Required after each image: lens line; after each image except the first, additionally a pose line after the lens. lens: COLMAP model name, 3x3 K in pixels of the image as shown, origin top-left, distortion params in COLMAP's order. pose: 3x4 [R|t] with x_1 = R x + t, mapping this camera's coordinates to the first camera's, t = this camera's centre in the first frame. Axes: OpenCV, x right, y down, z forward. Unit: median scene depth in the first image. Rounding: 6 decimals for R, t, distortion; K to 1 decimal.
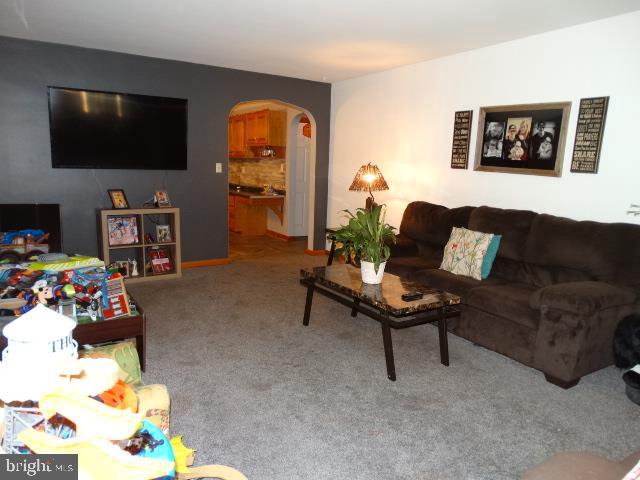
lens RADIAL K [[453.4, 0, 320.7], [0, 453.4, 238.0], [0, 0, 1]] dist [-0.000813, -0.001501]
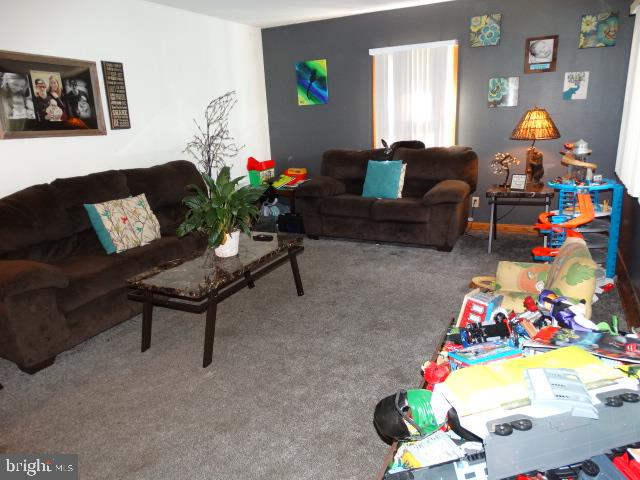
lens RADIAL K [[453.4, 0, 320.7], [0, 453.4, 242.2], [0, 0, 1]] dist [-0.000813, -0.001501]
pose [[-0.521689, -0.235353, 0.820030, -0.617611], [0.177351, 0.910279, 0.374083, -0.198429], [-0.834498, 0.340589, -0.433143, 1.043973]]
